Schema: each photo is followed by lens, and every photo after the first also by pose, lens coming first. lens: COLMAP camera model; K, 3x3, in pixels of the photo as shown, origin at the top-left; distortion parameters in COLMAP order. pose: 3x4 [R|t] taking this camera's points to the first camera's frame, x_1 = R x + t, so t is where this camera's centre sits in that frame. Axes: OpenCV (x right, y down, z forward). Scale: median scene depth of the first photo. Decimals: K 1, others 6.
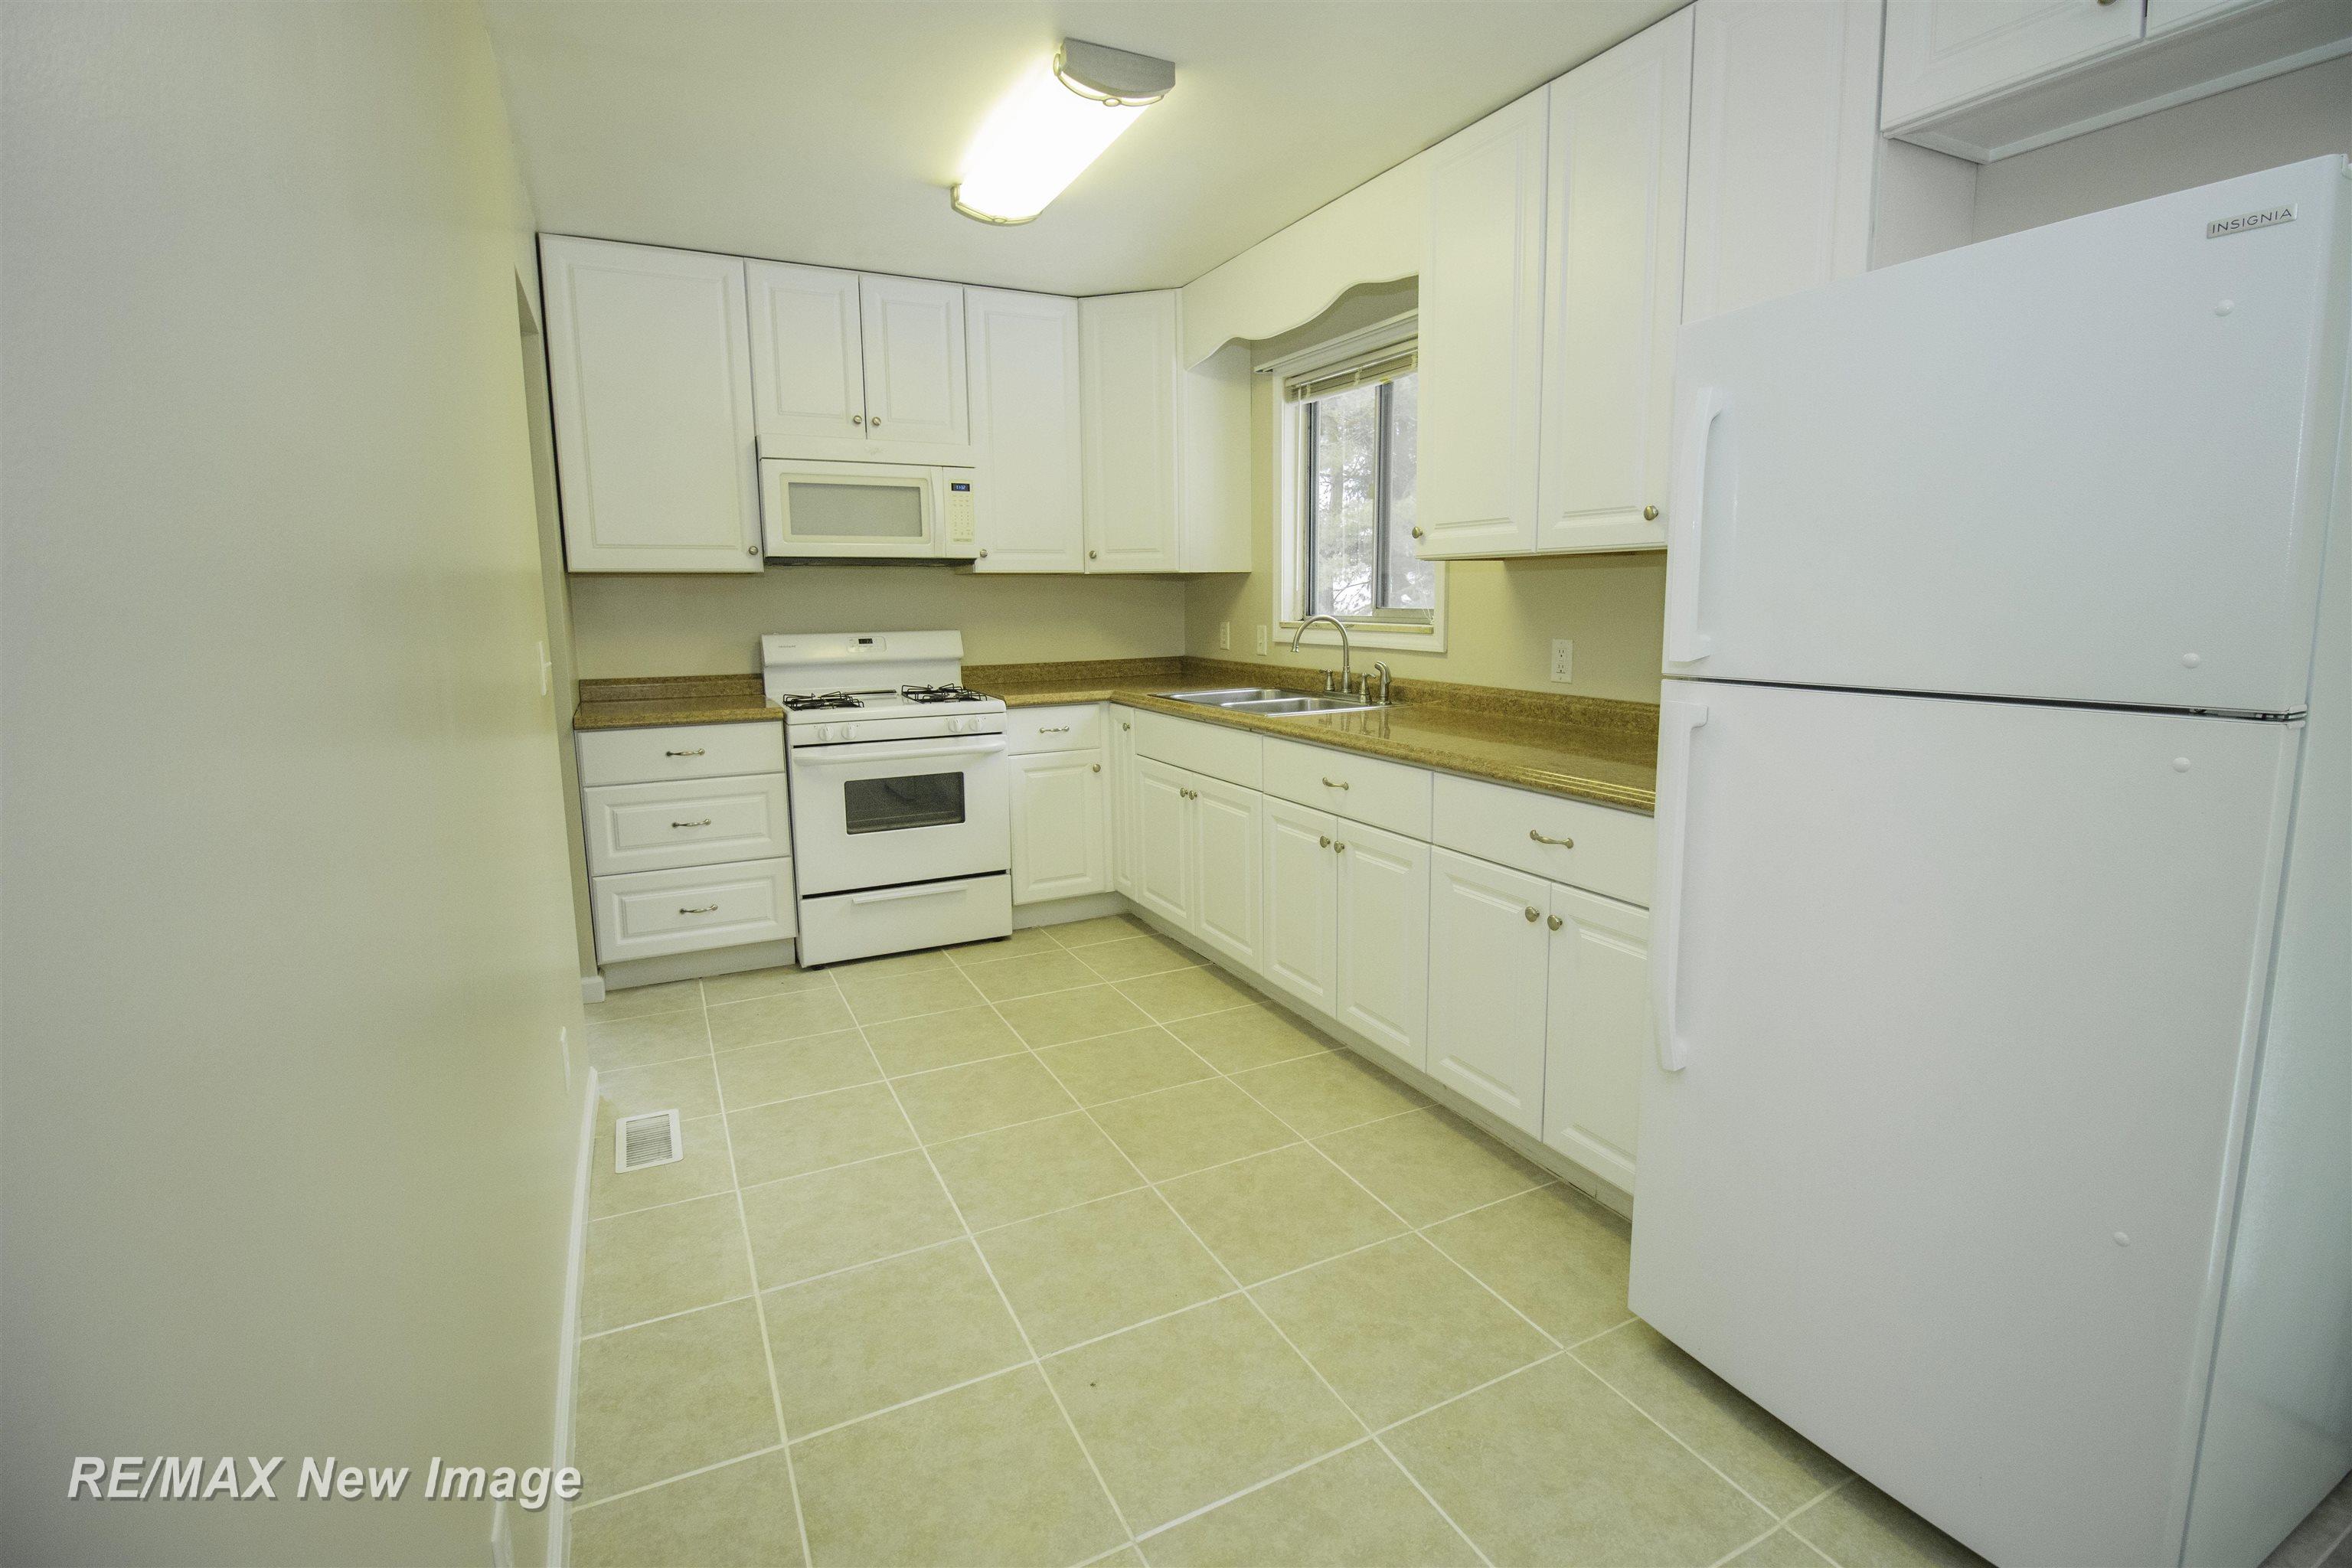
lens RADIAL K [[1097.3, 0, 1184.8], [0, 1097.3, 775.4], [0, 0, 1]] dist [-0.021225, 0.000169]
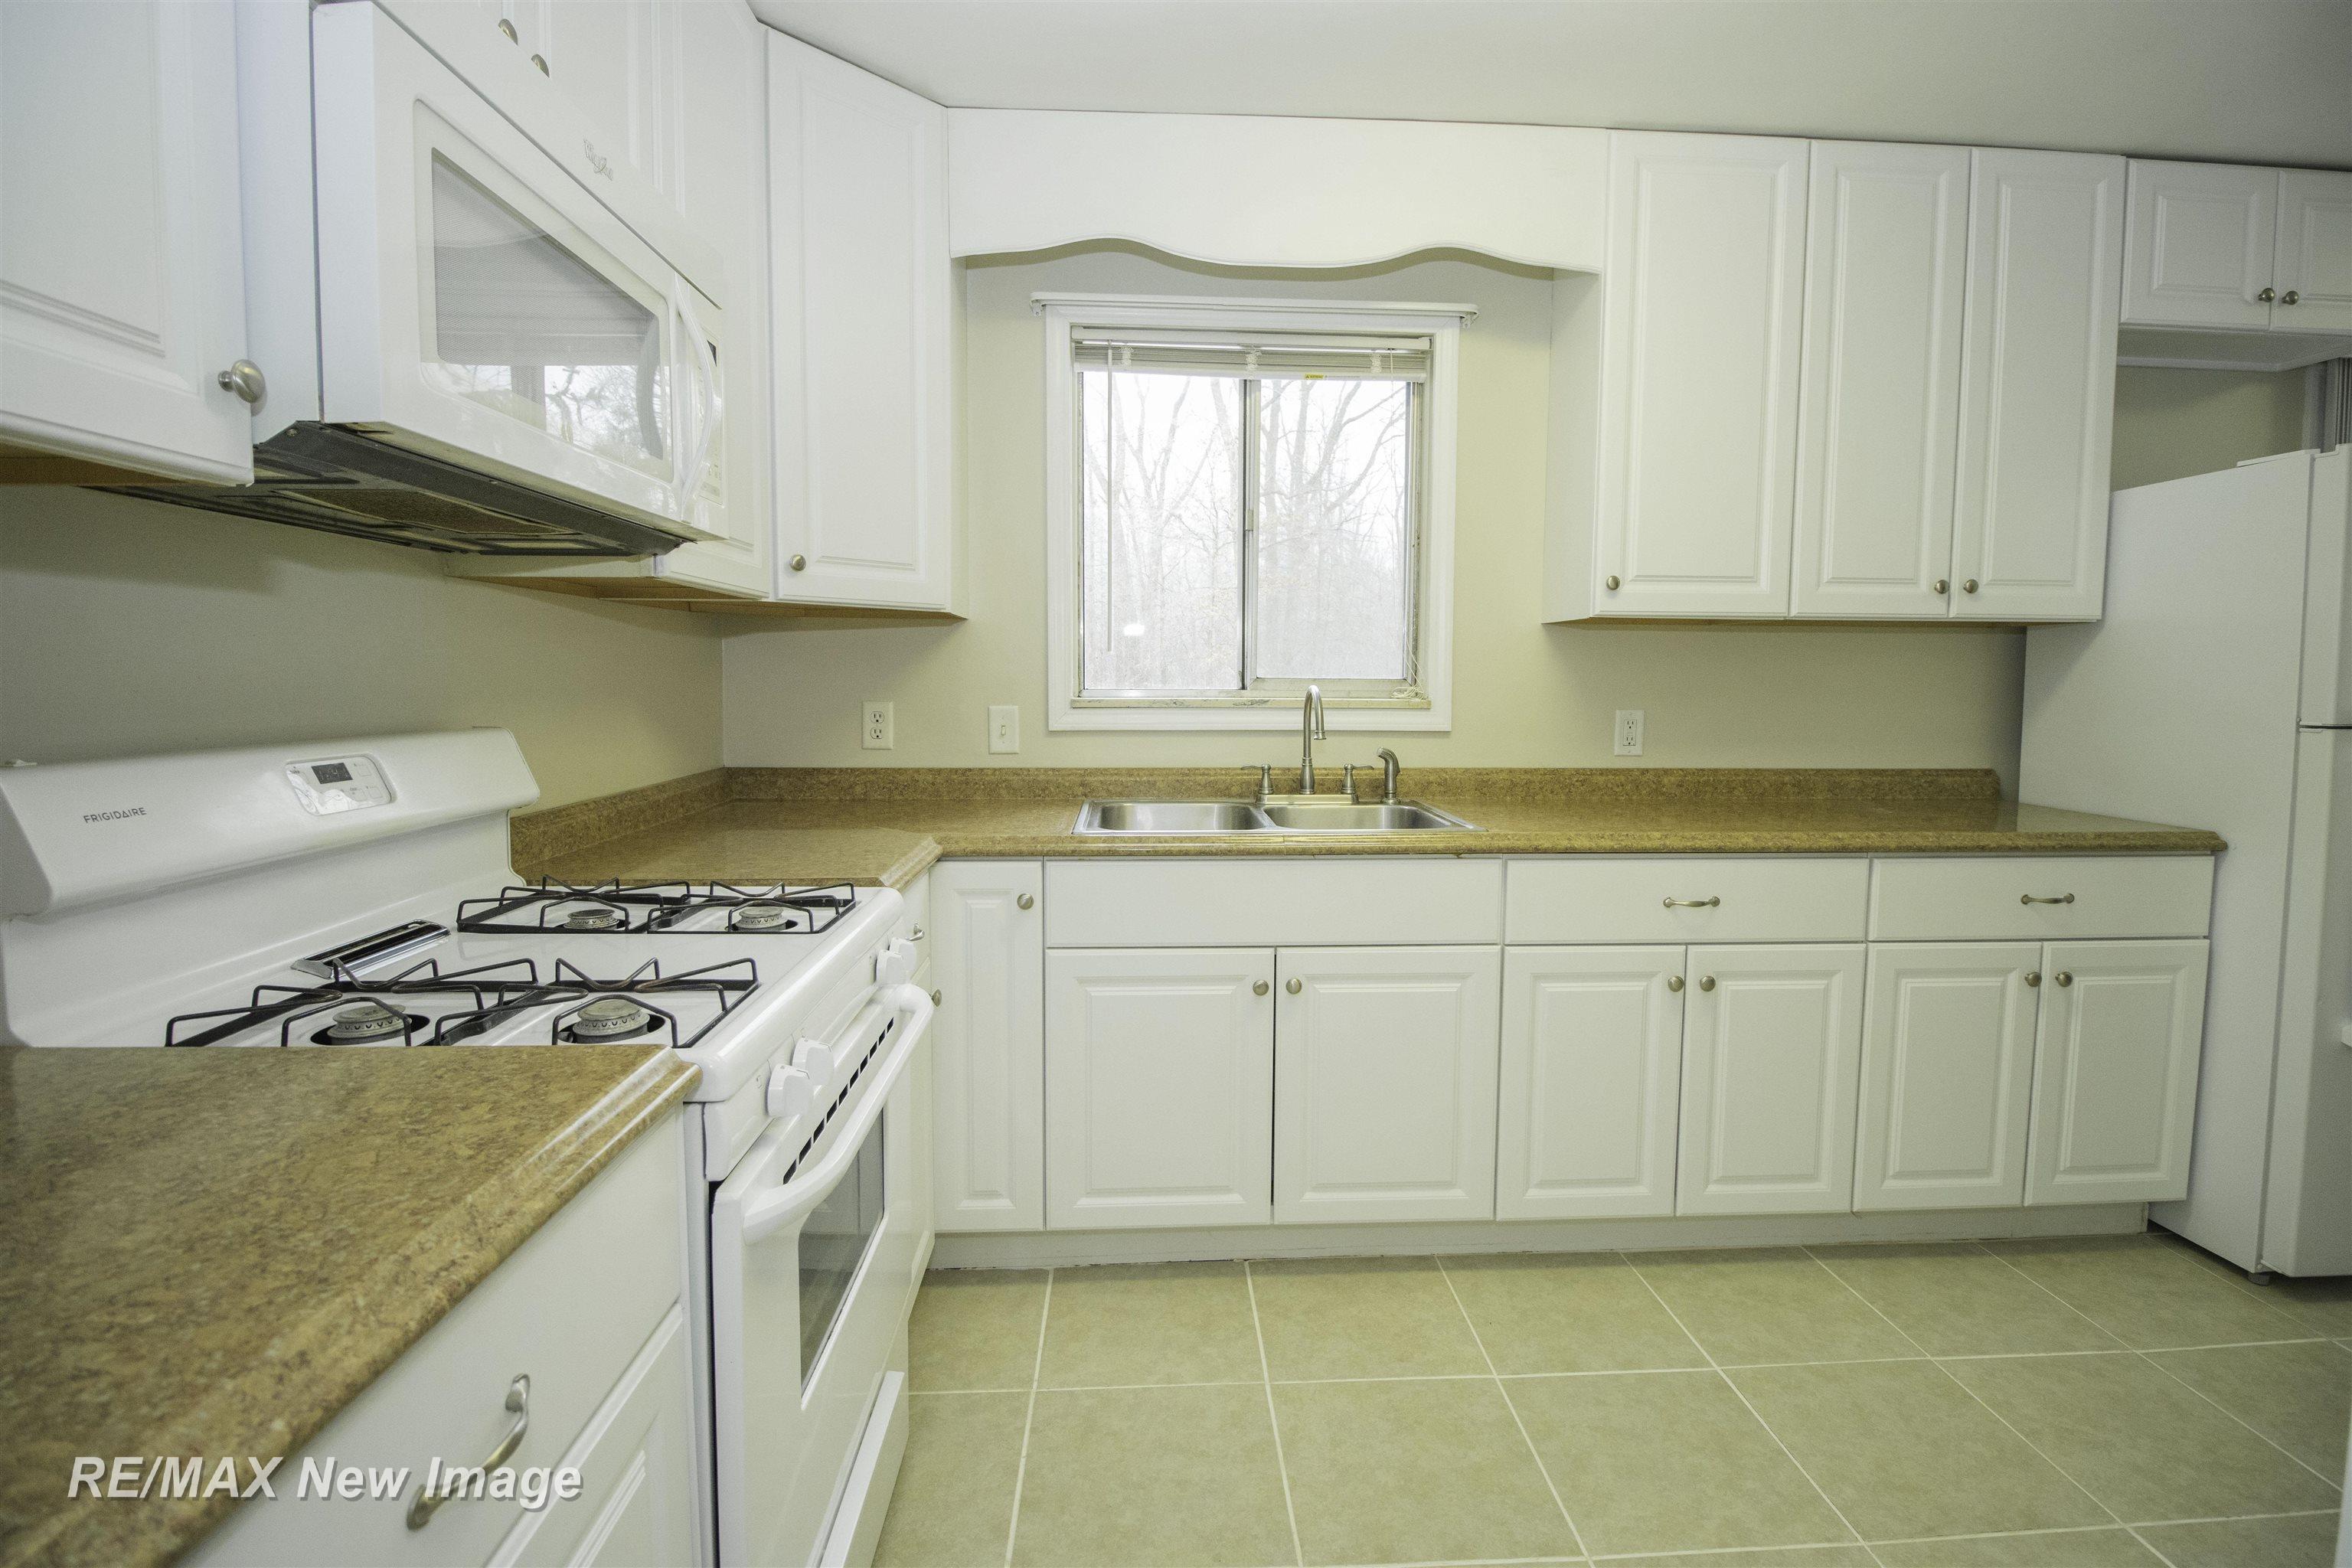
lens RADIAL K [[1097.3, 0, 1186.1], [0, 1097.3, 770.2], [0, 0, 1]] dist [-0.021225, 0.000169]
pose [[0.402628, -0.063796, 0.913138, -0.543639], [0.141362, 0.989934, 0.006831, -0.109054], [-0.904382, 0.126332, 0.407594, 0.791346]]
